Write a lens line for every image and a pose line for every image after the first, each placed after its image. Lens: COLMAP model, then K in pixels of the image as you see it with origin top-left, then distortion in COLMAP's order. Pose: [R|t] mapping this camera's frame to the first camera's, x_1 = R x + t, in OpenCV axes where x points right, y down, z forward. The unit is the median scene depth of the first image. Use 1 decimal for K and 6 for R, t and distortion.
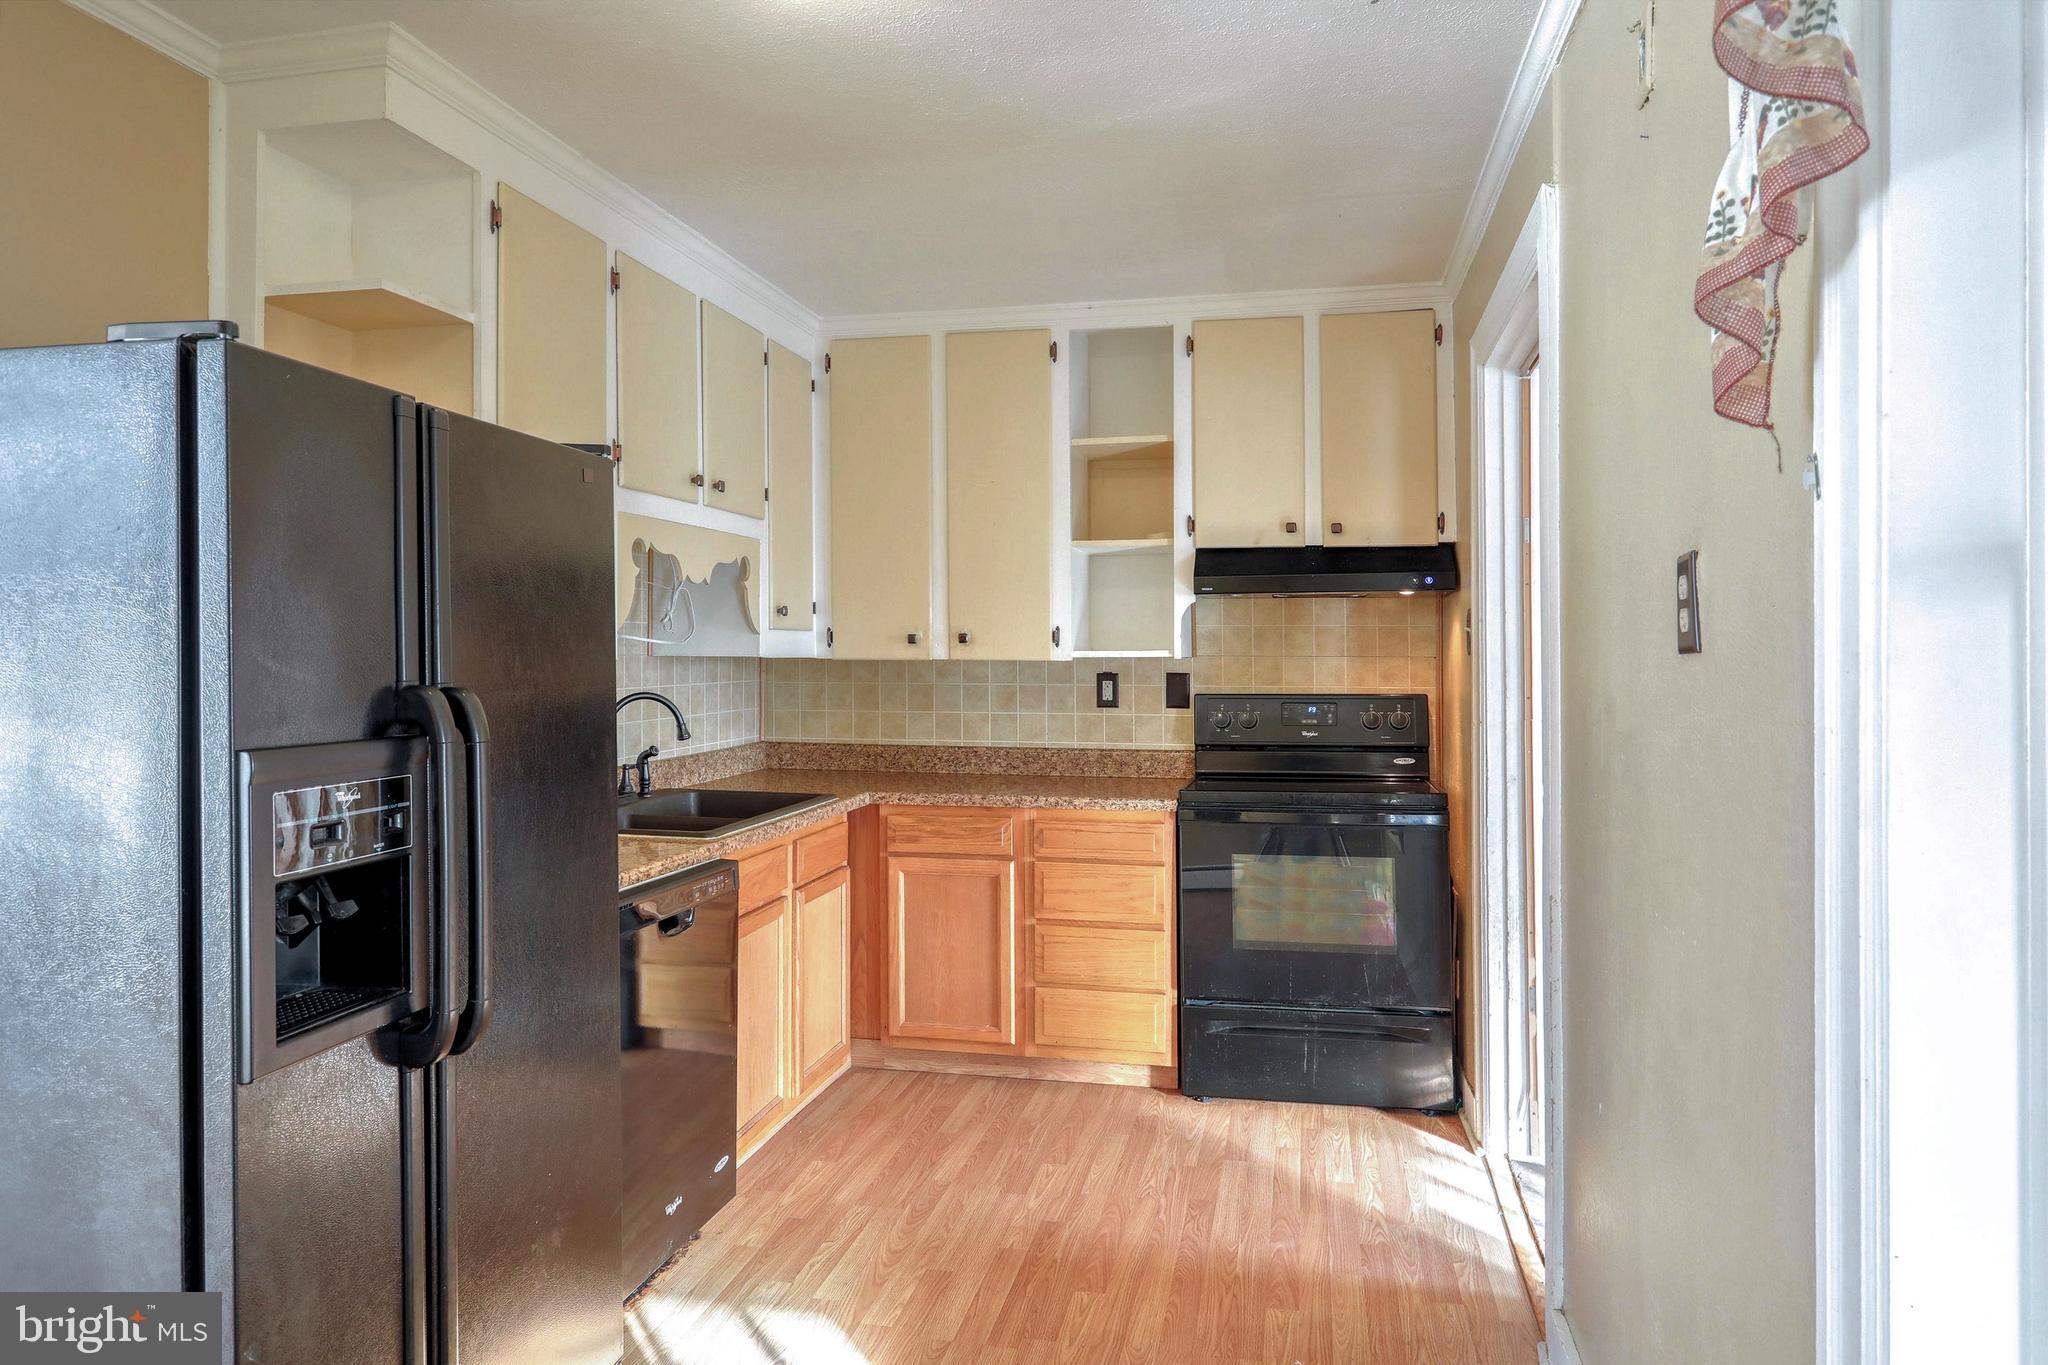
lens RADIAL K [[1309.3, 0, 1023.3], [0, 1309.3, 668.6], [0, 0, 1]] dist [0.000039, 0.000092]
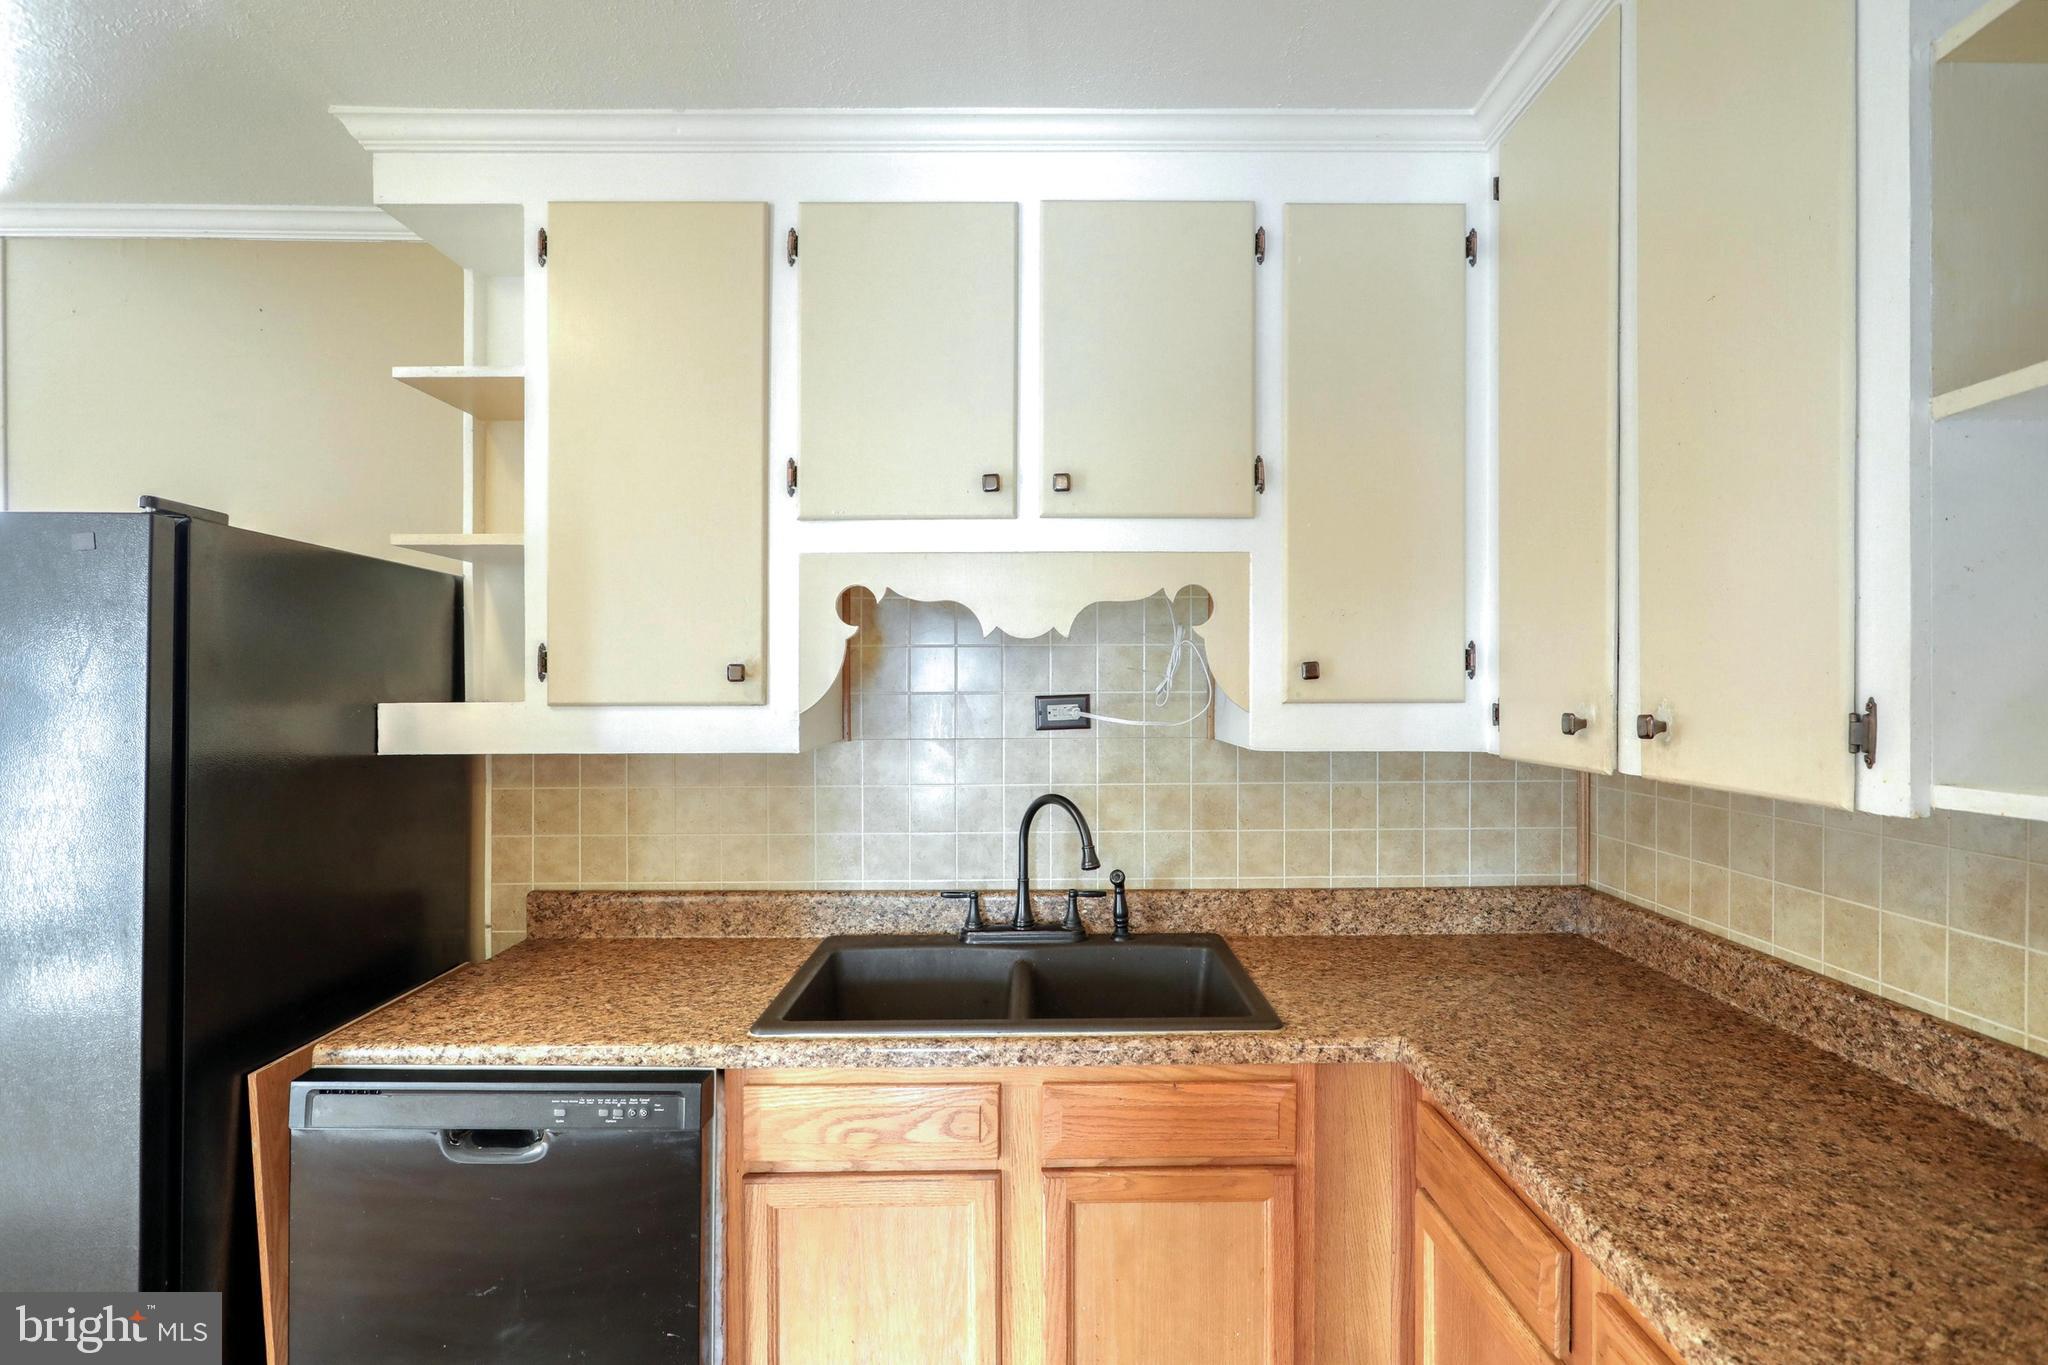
lens RADIAL K [[966.0, 0, 1025.5], [0, 966.0, 694.6], [0, 0, 1]] dist [-0.002427, -0.000408]
pose [[0.226676, -0.001177, -0.973970, 0.193416], [-0.011480, 0.999927, -0.003880, -0.029493], [0.973903, 0.012060, 0.226645, 0.751311]]
